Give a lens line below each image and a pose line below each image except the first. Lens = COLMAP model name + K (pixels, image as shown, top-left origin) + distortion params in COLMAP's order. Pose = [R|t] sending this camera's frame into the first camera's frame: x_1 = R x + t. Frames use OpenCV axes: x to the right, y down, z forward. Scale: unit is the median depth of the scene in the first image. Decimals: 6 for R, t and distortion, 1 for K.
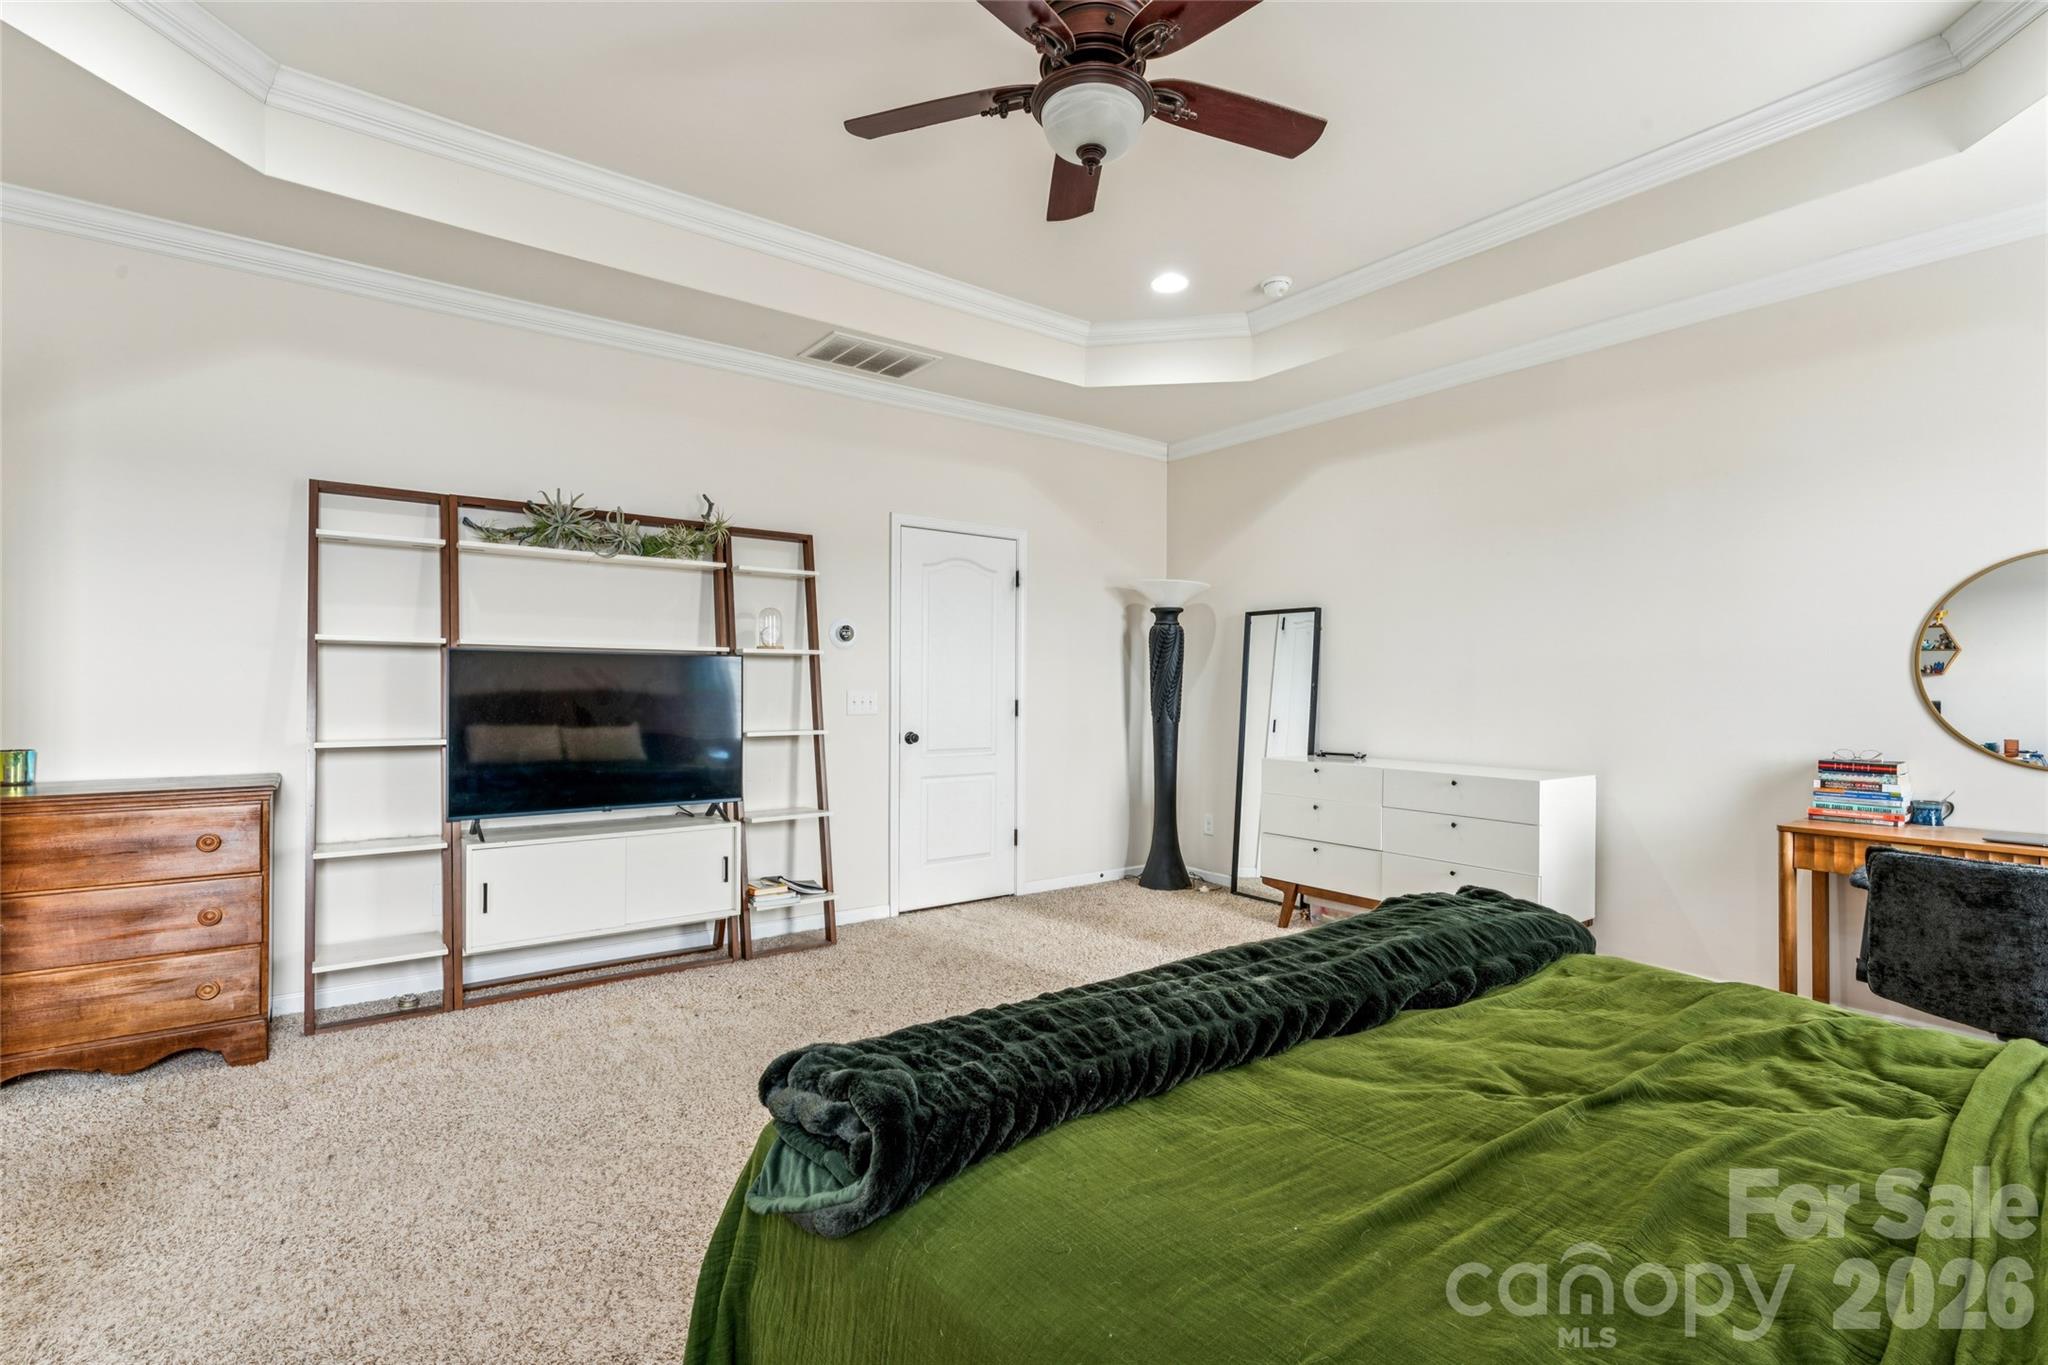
lens RADIAL K [[947.8, 0, 1013.6], [0, 947.8, 692.0], [0, 0, 1]] dist [-0.001064, -0.000335]
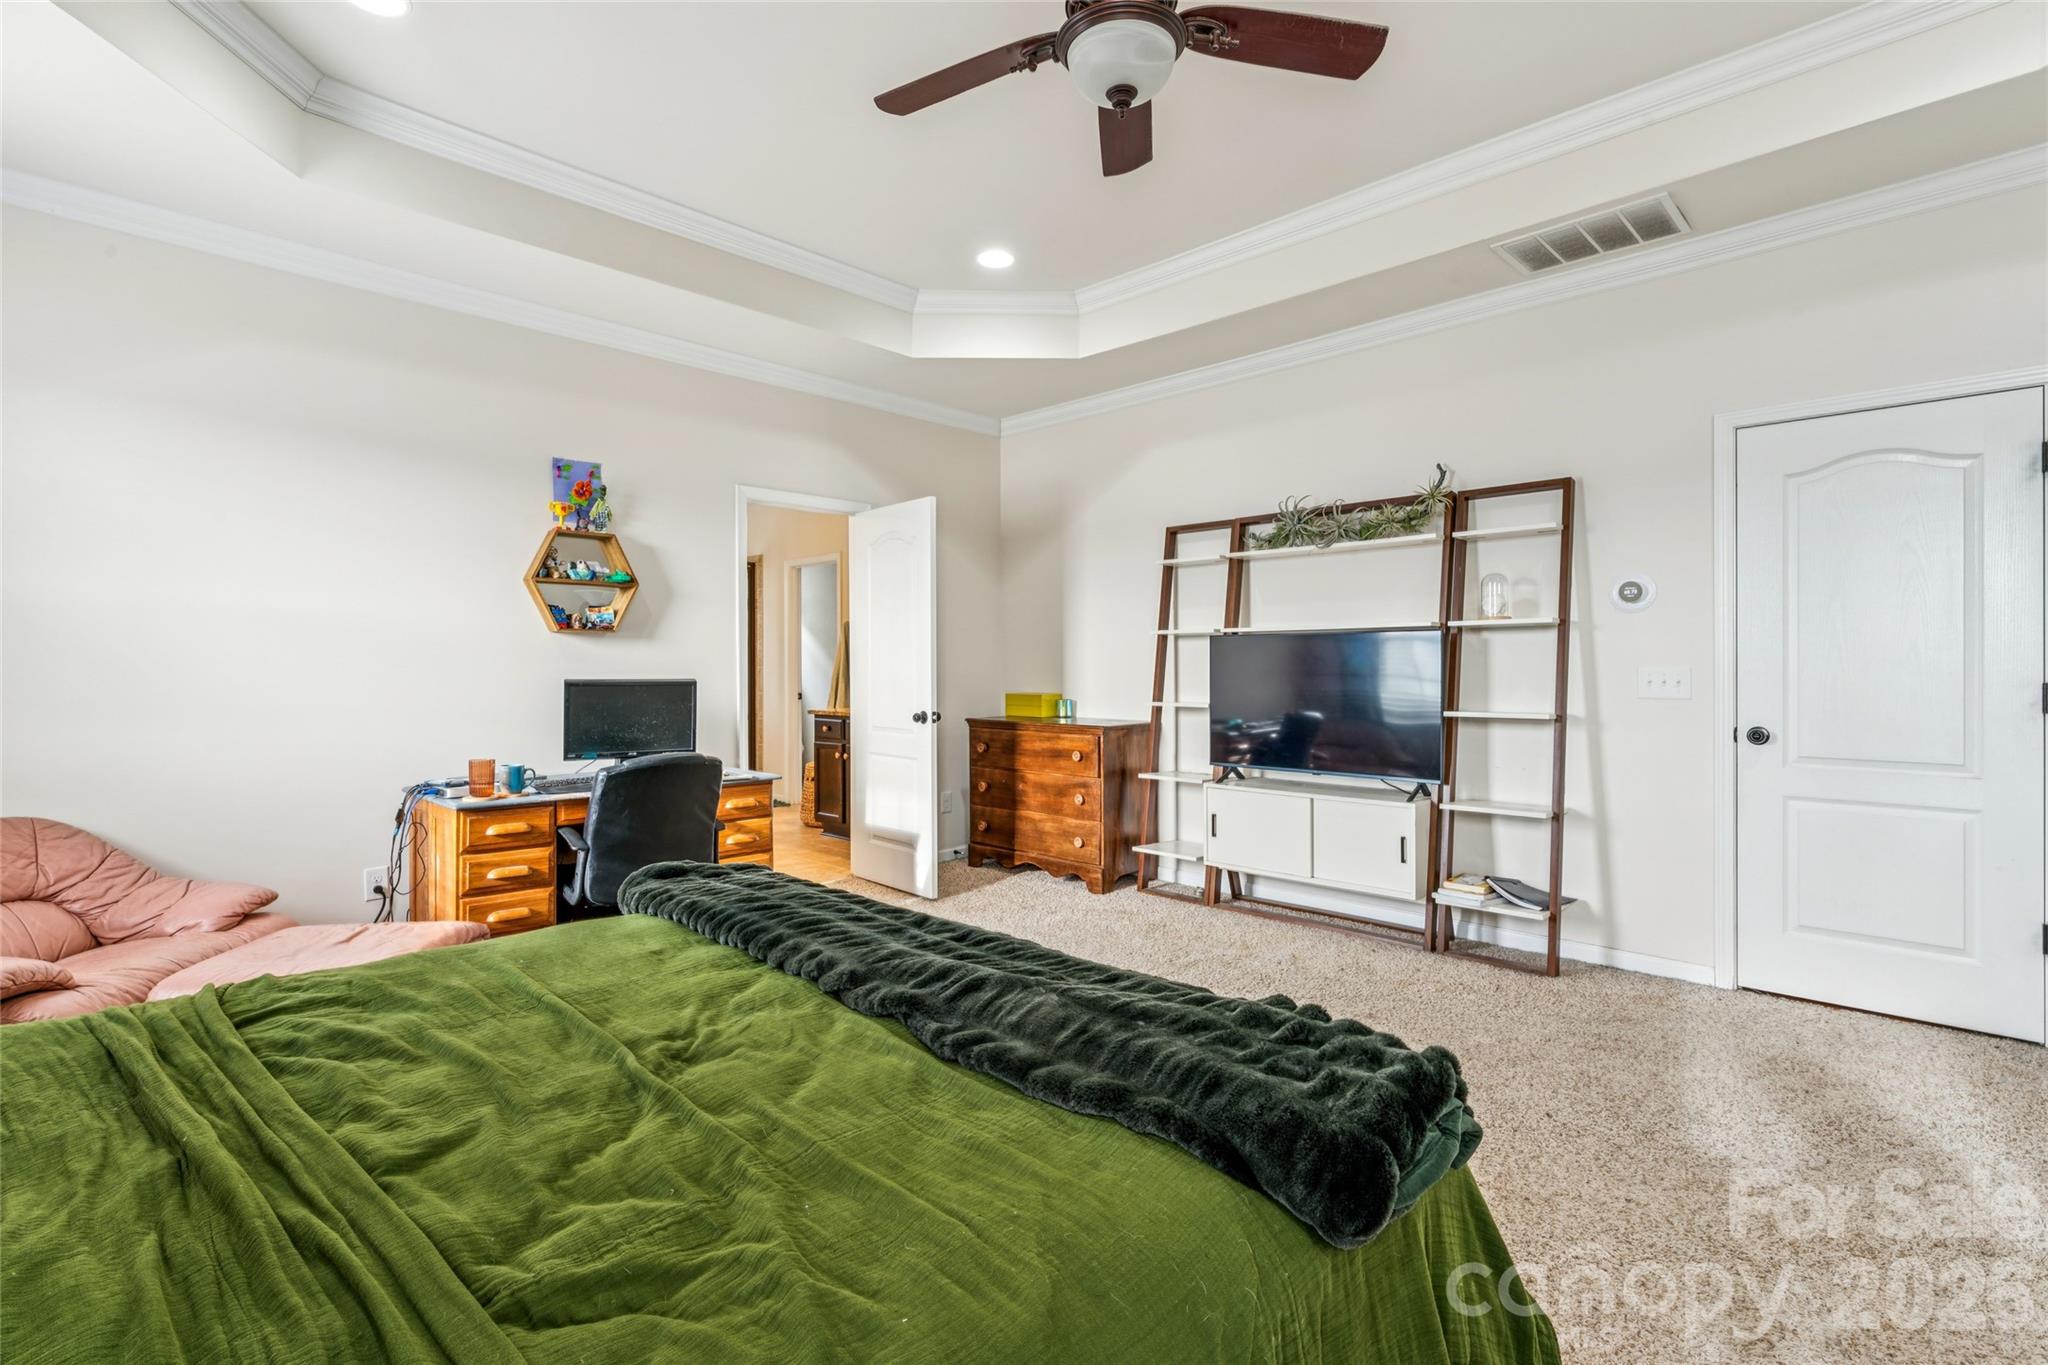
lens RADIAL K [[947.8, 0, 1012.4], [0, 947.8, 666.9], [0, 0, 1]] dist [-0.001064, -0.000335]
pose [[0.138509, -0.006526, -0.990340, 0.598832], [-0.005039, 0.999961, -0.007295, 0.008205], [0.990348, 0.006001, 0.138470, 0.460518]]
